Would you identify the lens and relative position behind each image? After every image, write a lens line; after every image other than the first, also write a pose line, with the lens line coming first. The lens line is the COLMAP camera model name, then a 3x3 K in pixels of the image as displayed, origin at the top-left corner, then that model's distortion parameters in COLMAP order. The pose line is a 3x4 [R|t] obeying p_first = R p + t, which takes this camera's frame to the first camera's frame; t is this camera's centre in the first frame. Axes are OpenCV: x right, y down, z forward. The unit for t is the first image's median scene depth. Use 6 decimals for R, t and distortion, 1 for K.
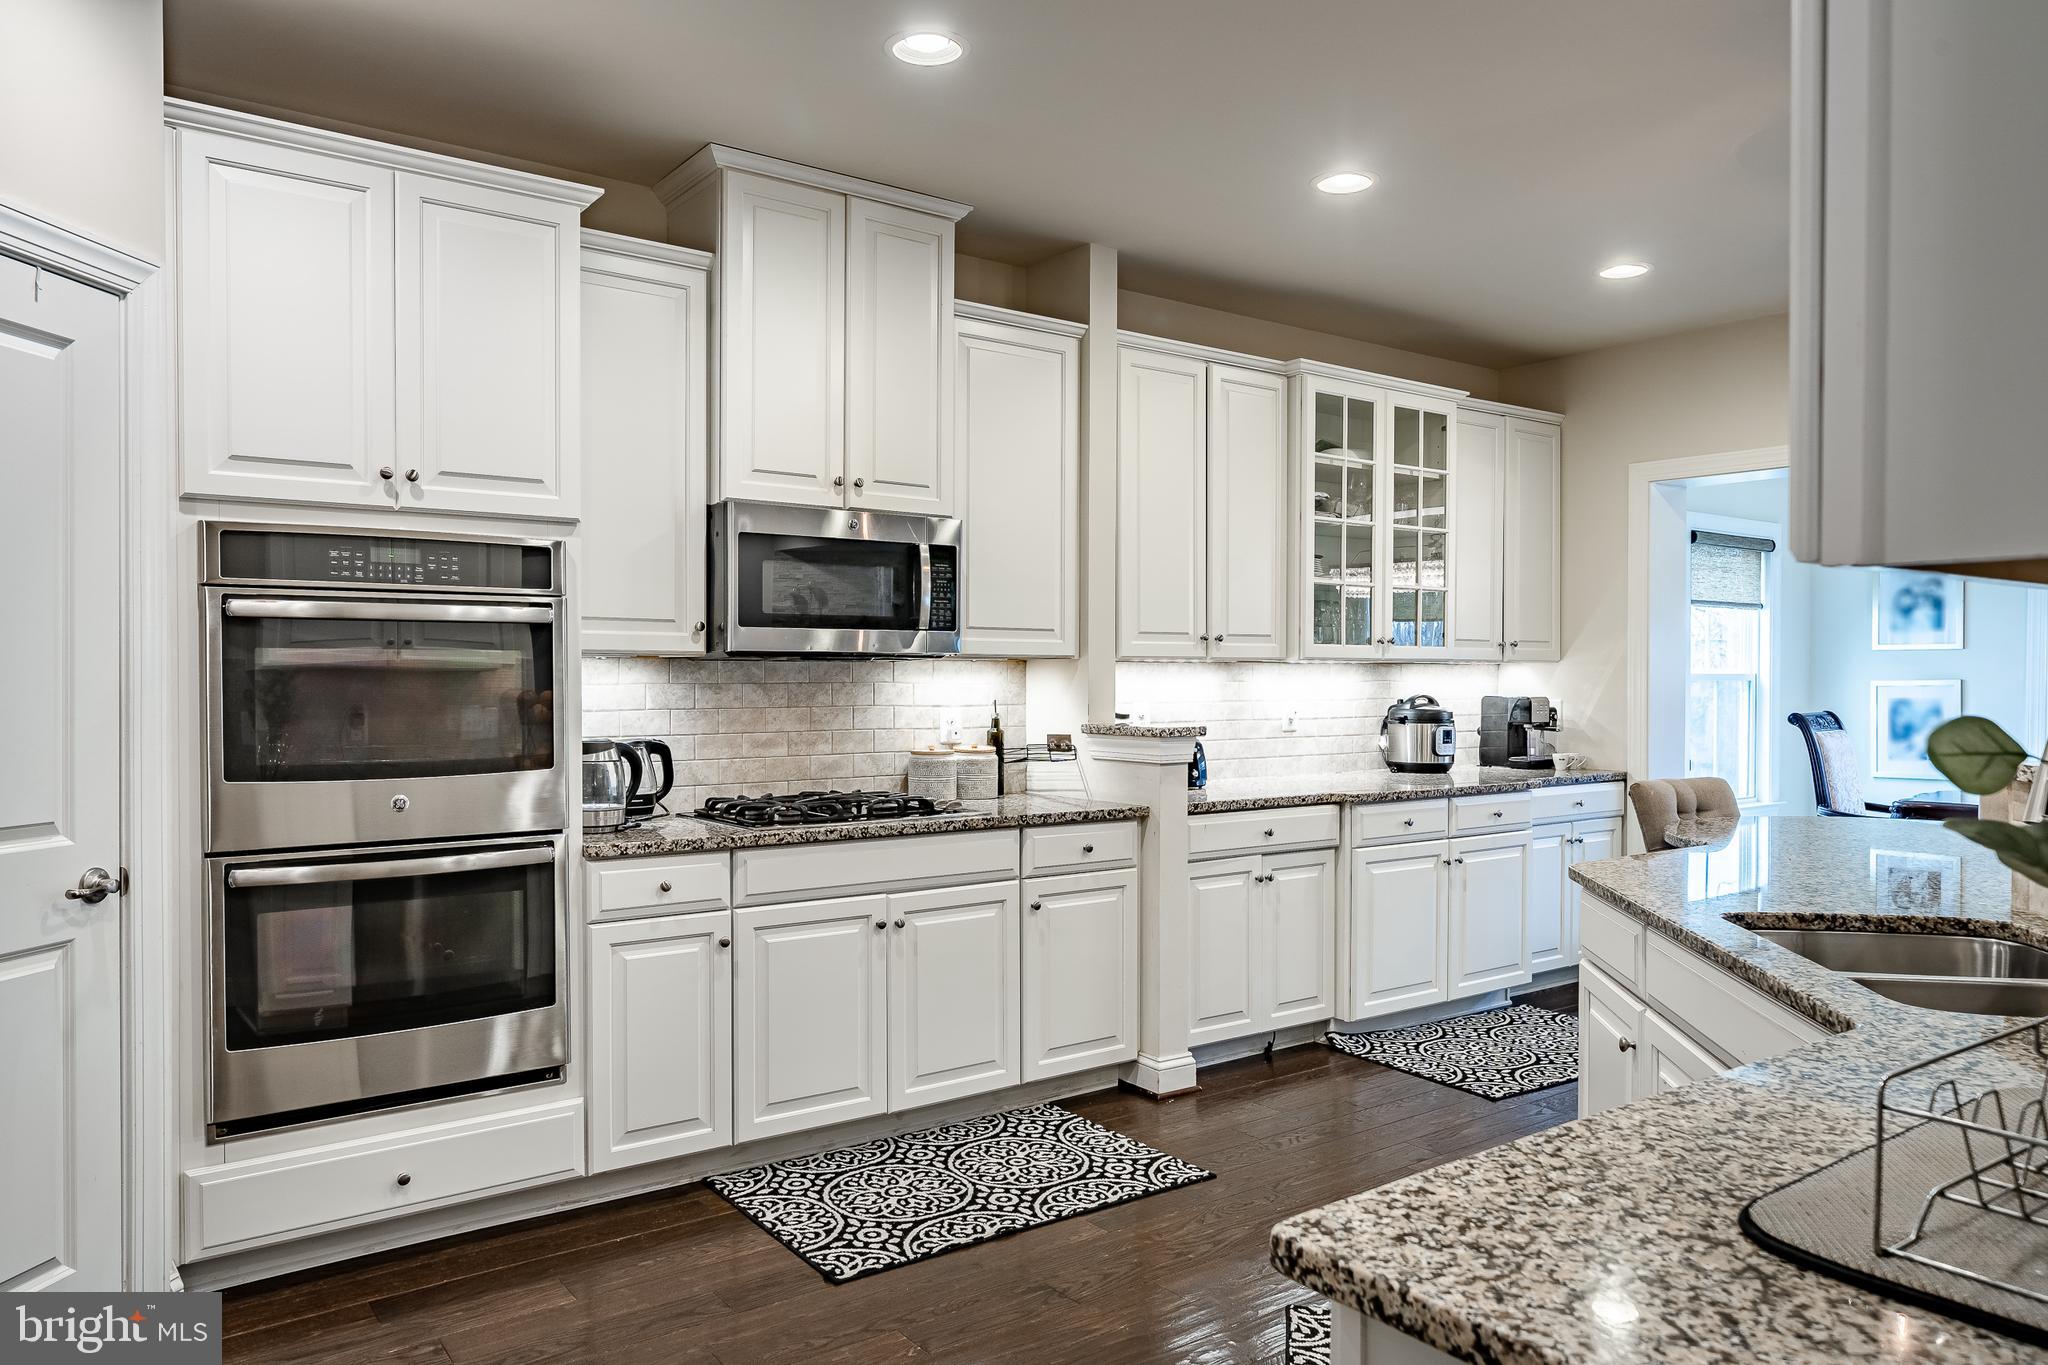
lens RADIAL K [[1393.5, 0, 1022.5], [0, 1393.5, 687.2], [0, 0, 1]] dist [-0.001434, 0.000264]
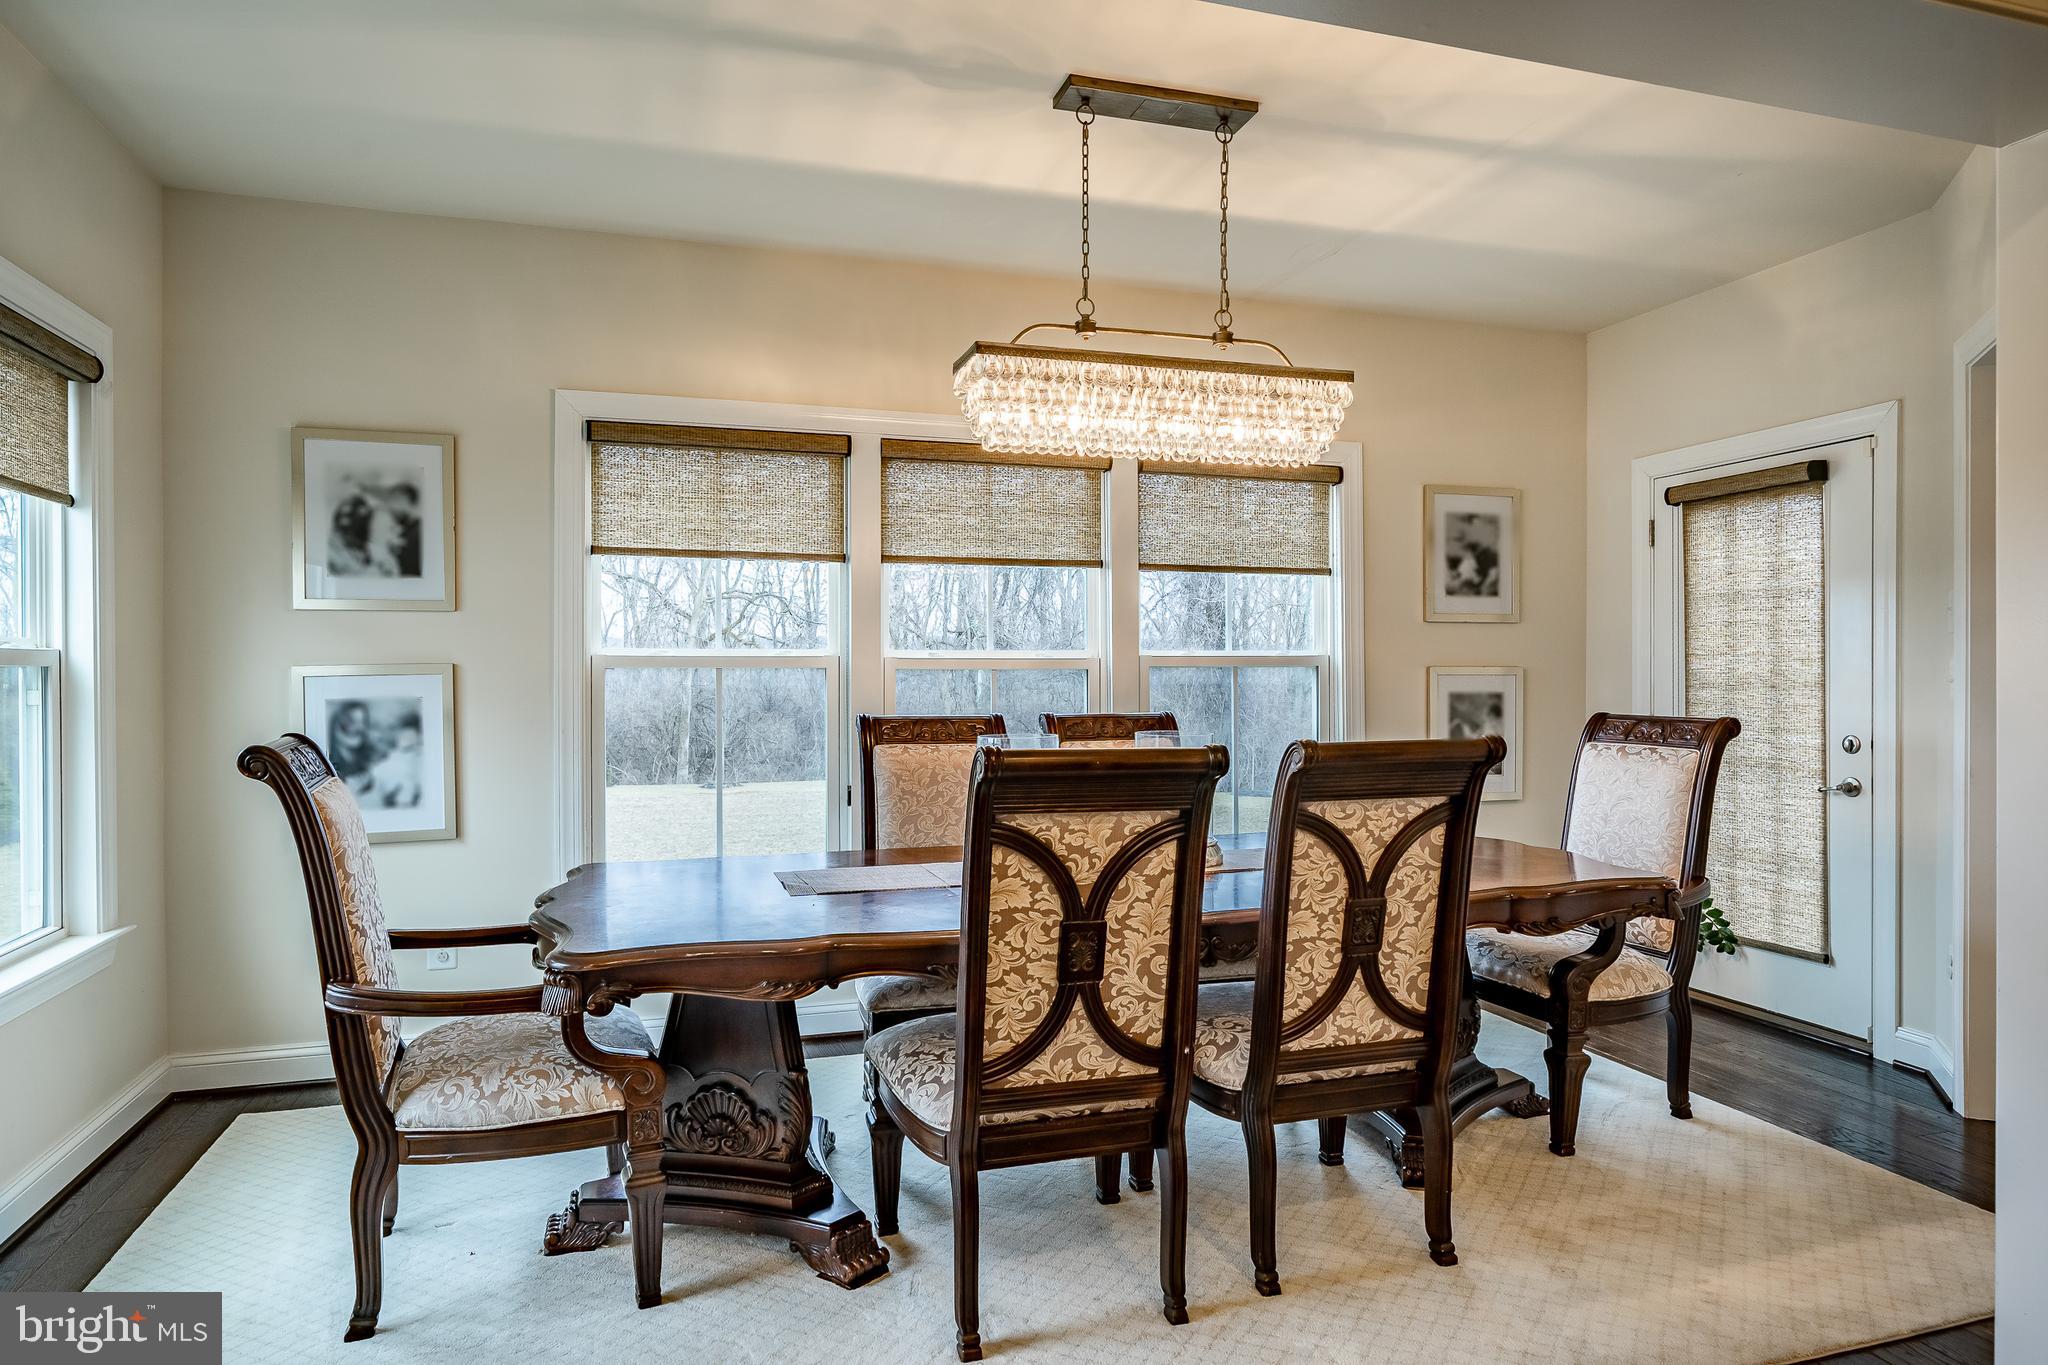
lens RADIAL K [[1174.6, 0, 1018.3], [0, 1174.6, 681.5], [0, 0, 1]] dist [-0.003538, -0.001717]
pose [[0.331594, -0.008288, 0.943386, 0.278250], [0.011161, 0.999926, 0.004862, 0.002311], [-0.943356, 0.008917, 0.331662, 0.592573]]
